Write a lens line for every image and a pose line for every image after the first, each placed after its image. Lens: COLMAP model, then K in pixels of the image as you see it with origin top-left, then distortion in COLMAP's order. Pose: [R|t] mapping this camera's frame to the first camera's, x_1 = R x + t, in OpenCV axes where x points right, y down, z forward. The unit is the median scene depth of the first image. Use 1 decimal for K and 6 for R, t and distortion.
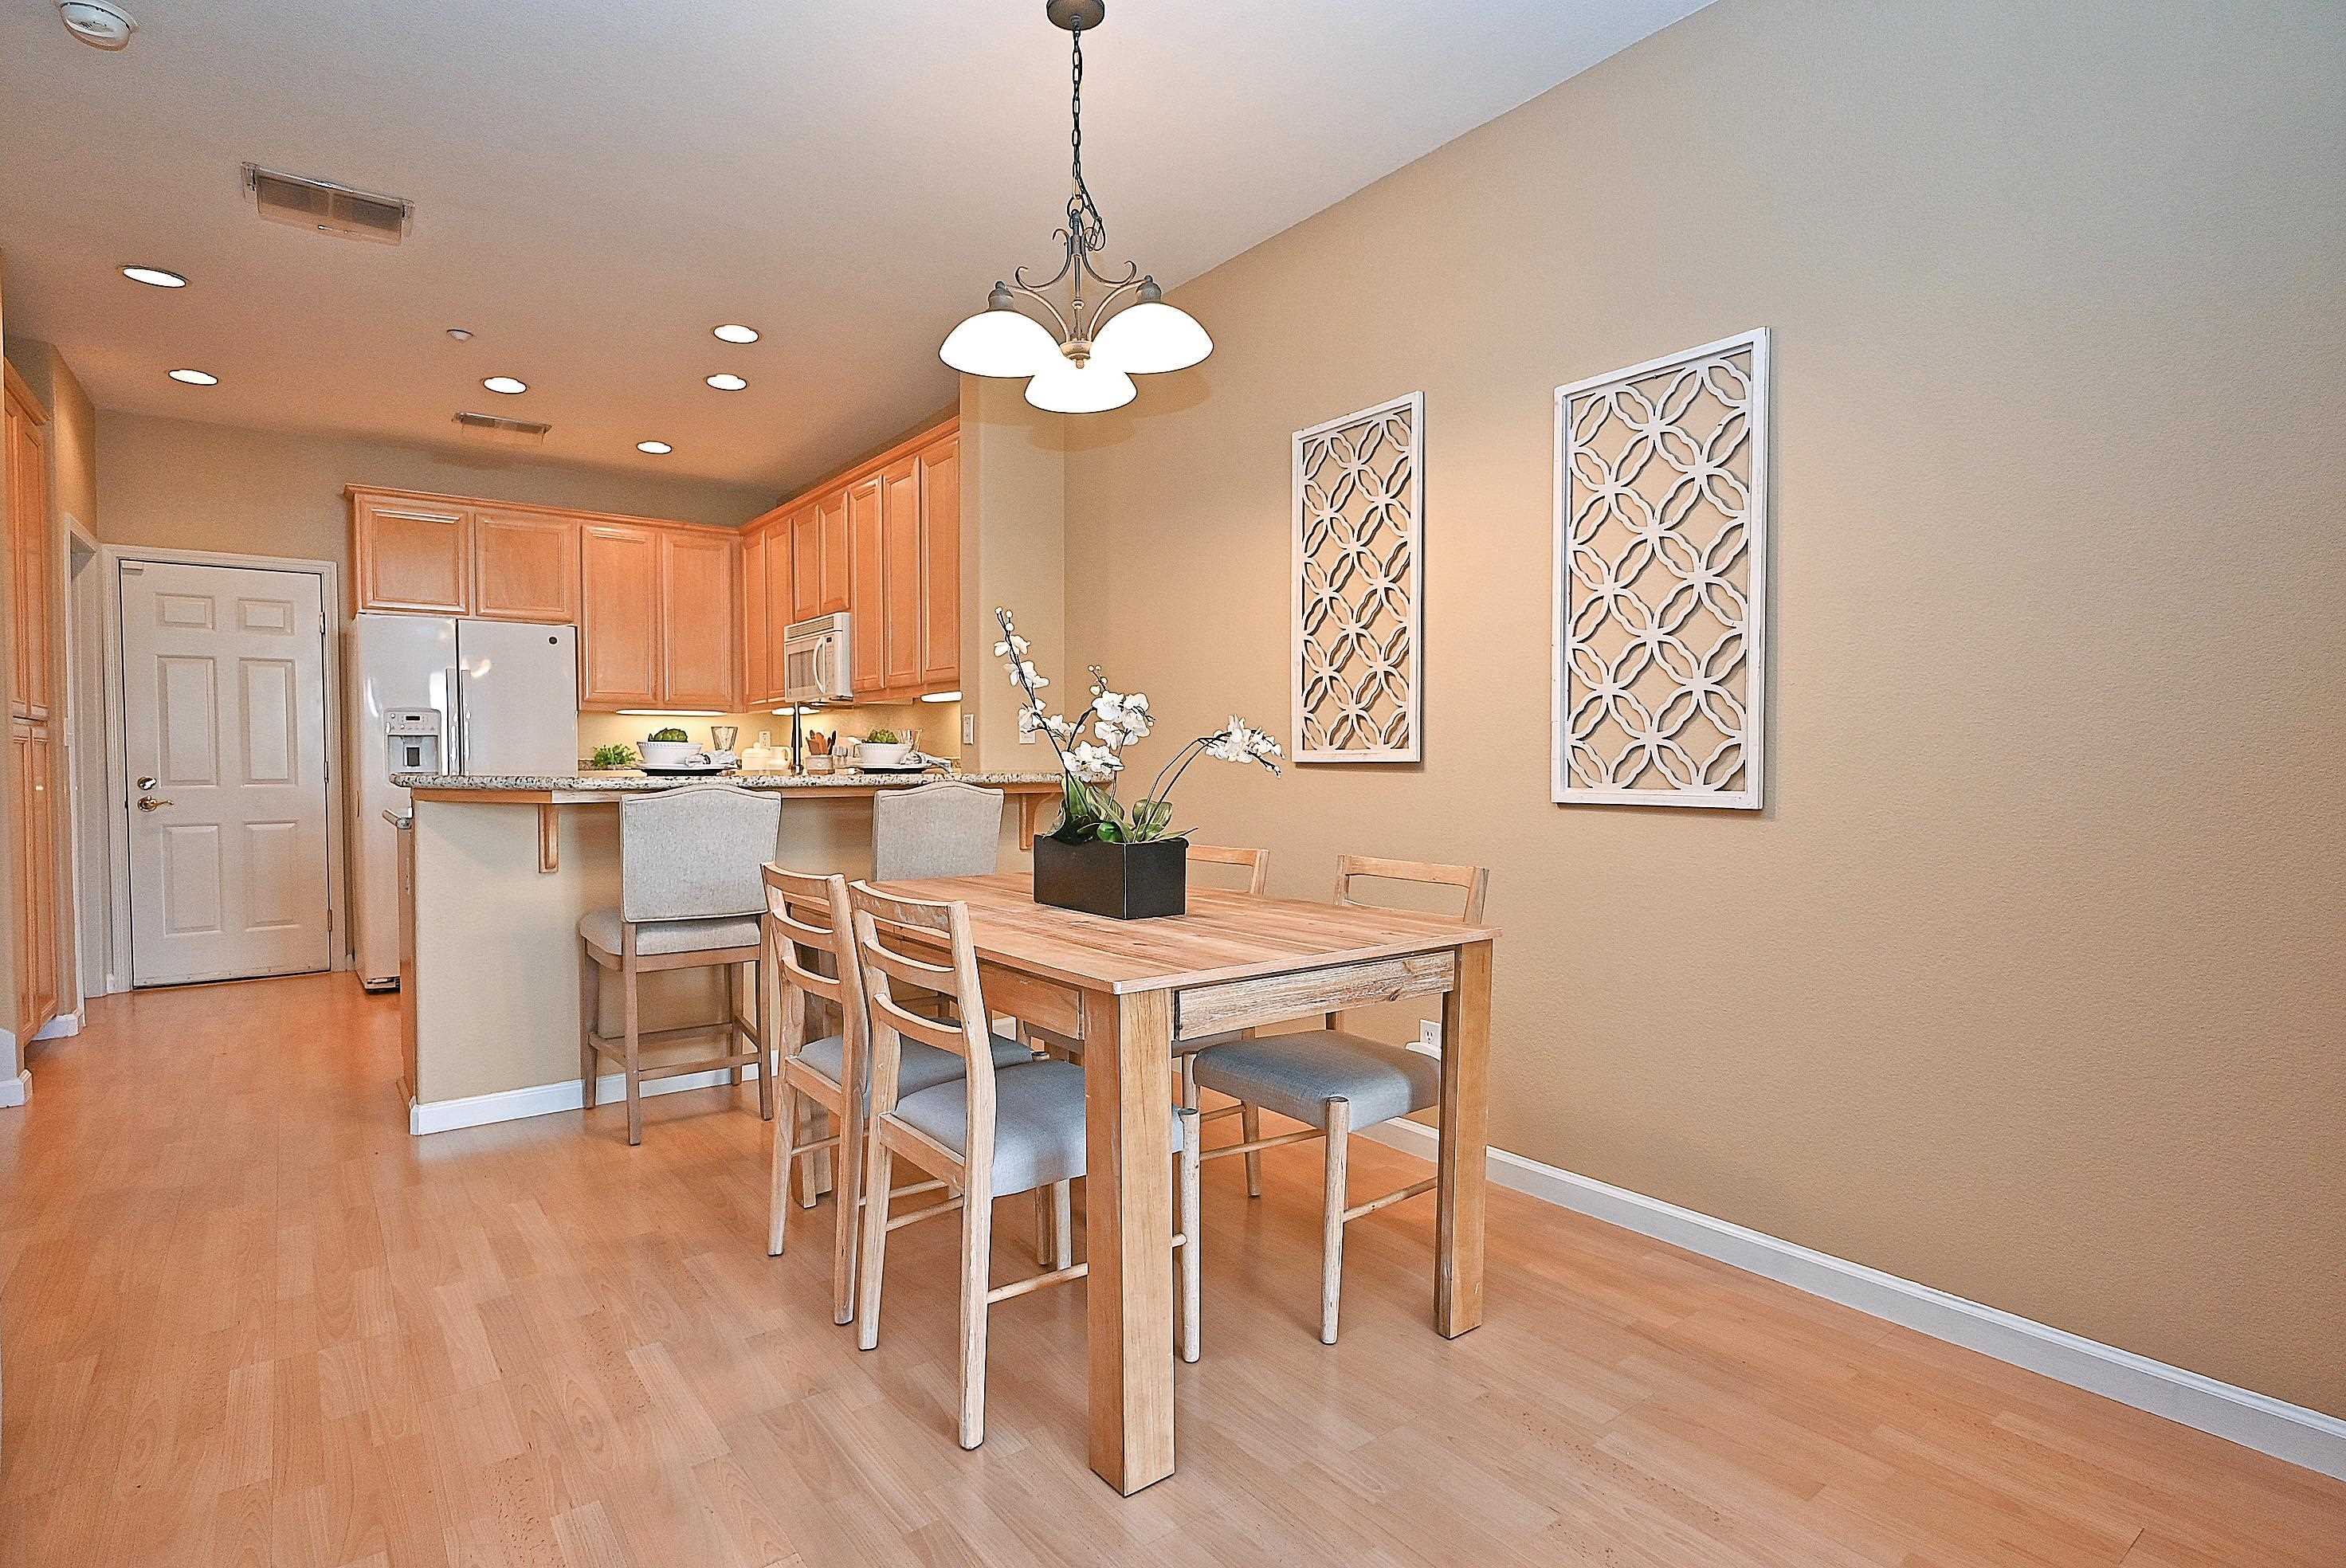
lens RADIAL K [[1159.0, 0, 1169.4], [0, 1159.0, 786.3], [0, 0, 1]] dist [-0.008830, 0.002971]
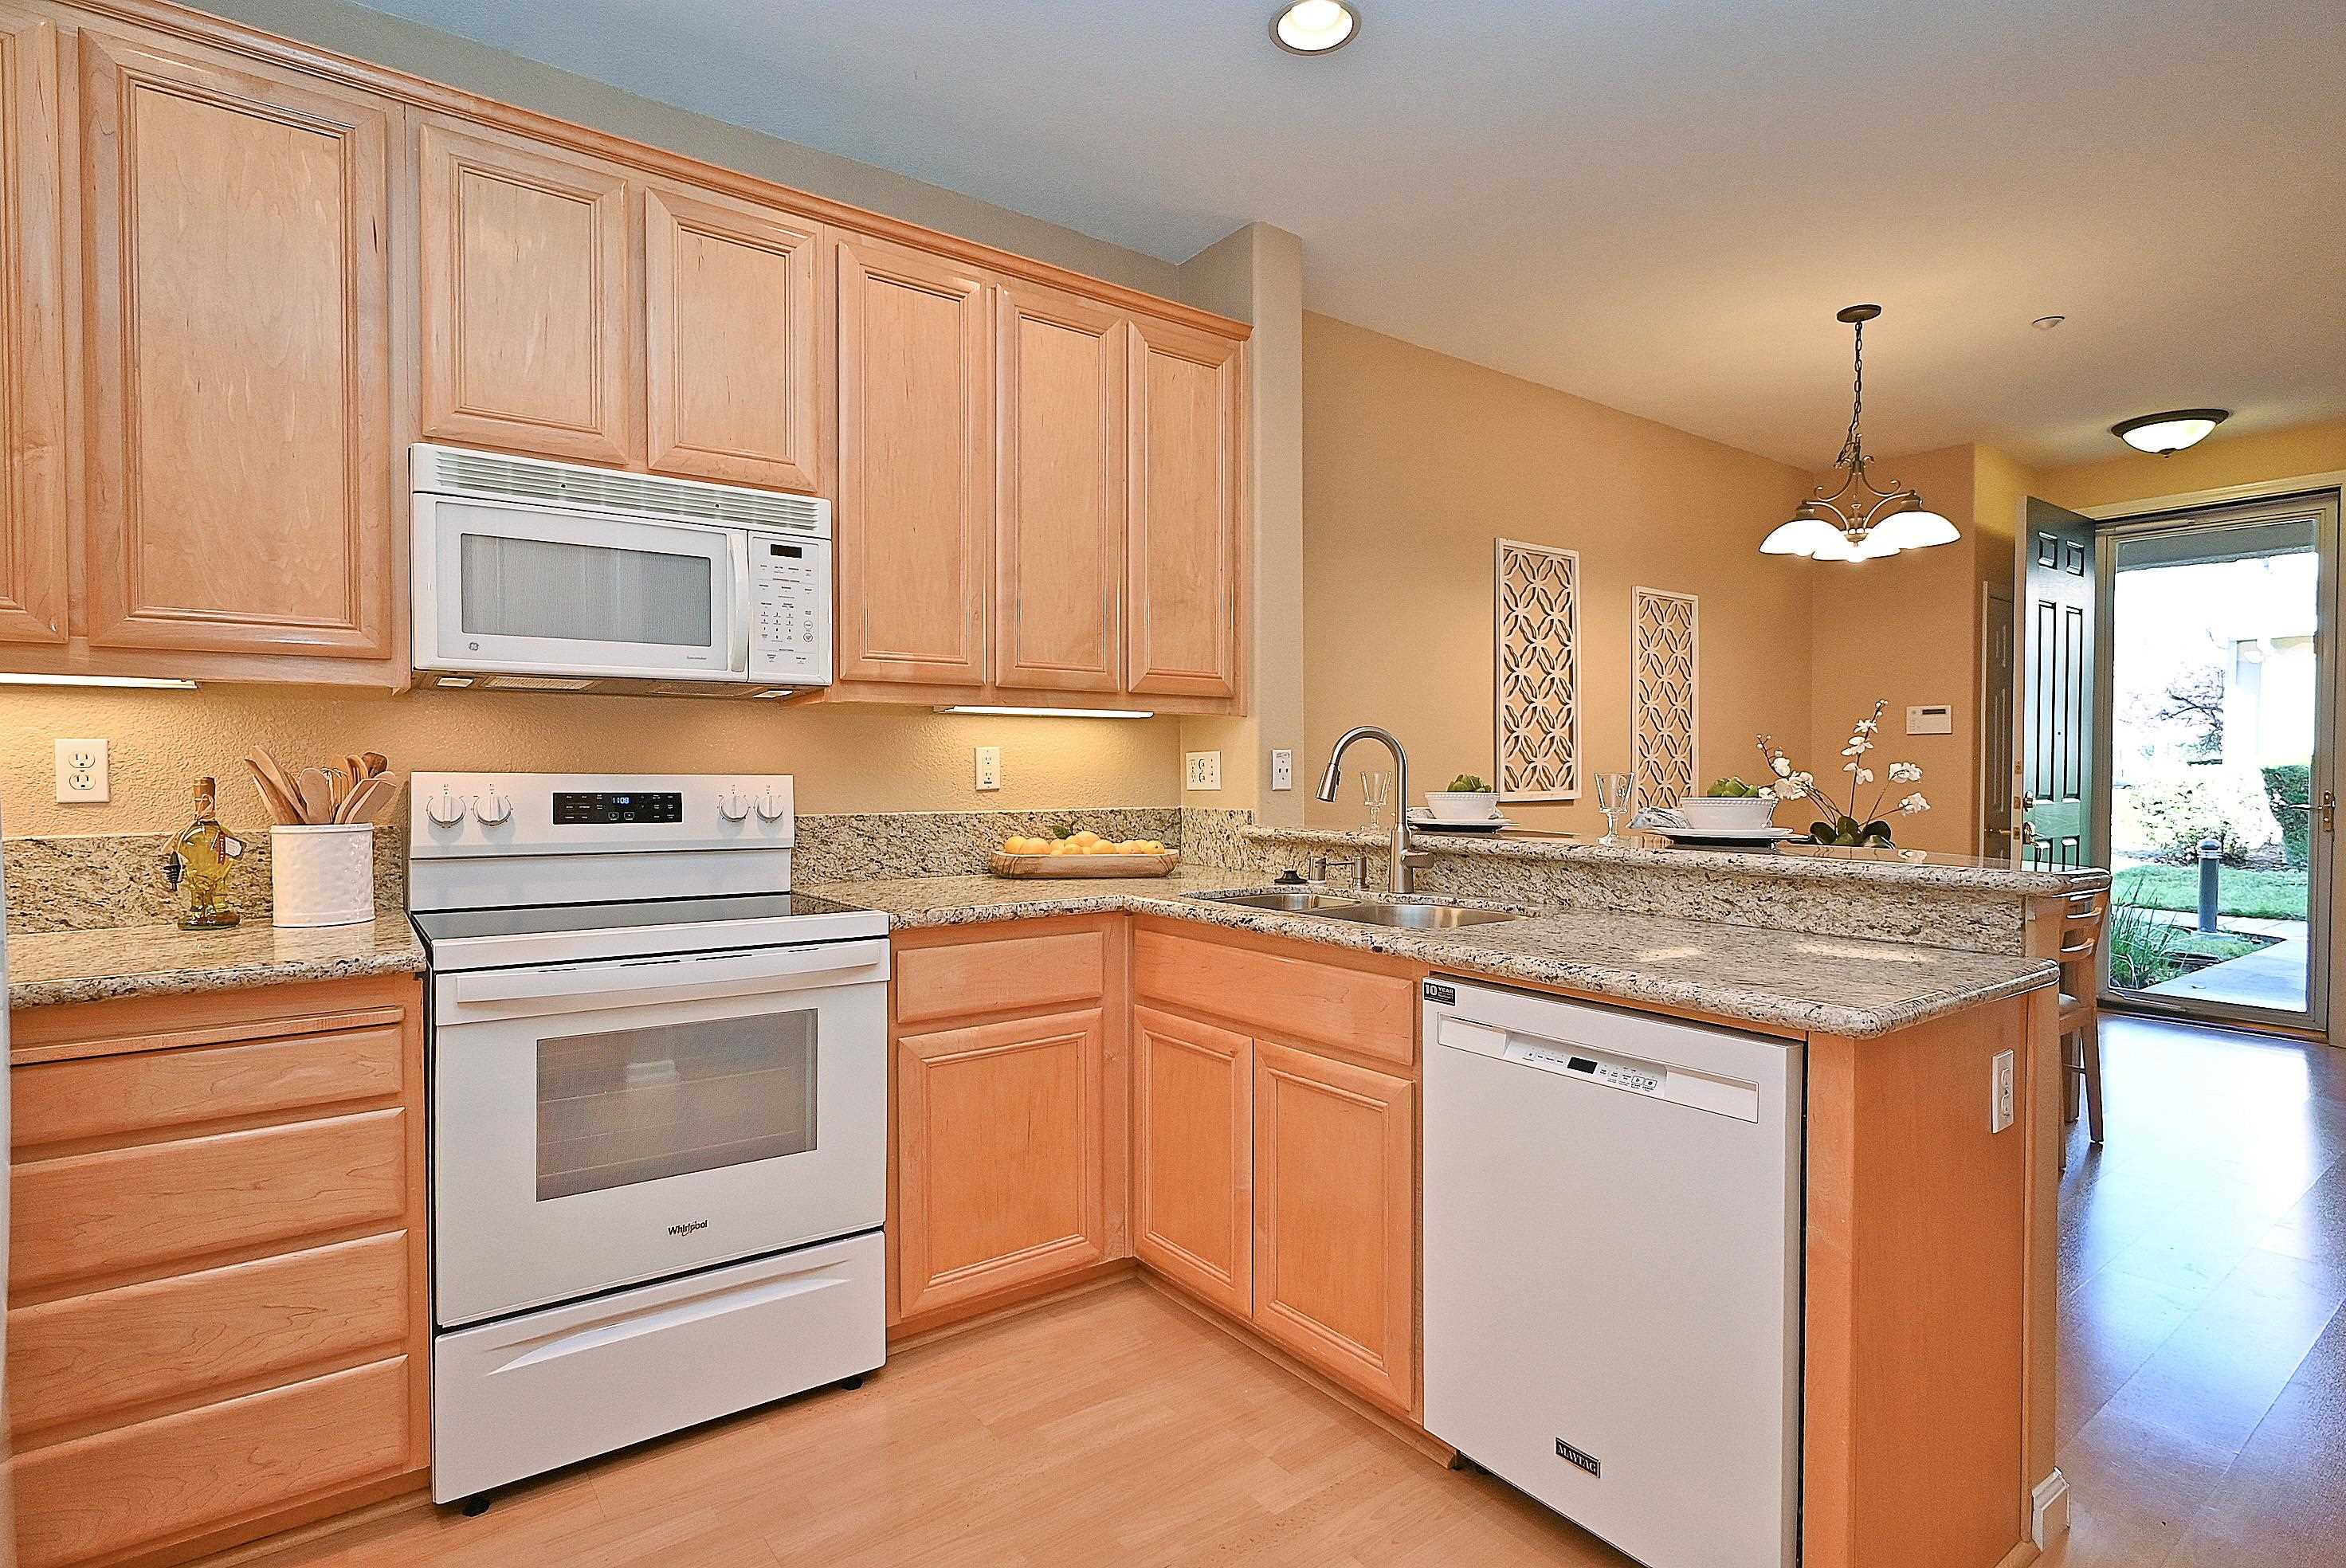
lens RADIAL K [[1159.0, 0, 1177.3], [0, 1159.0, 787.7], [0, 0, 1]] dist [-0.008830, 0.002971]
pose [[0.008166, -0.010814, 0.999908, -0.747789], [0.029428, 0.999511, 0.010569, -0.039552], [-0.999534, 0.029339, 0.008480, 0.878130]]
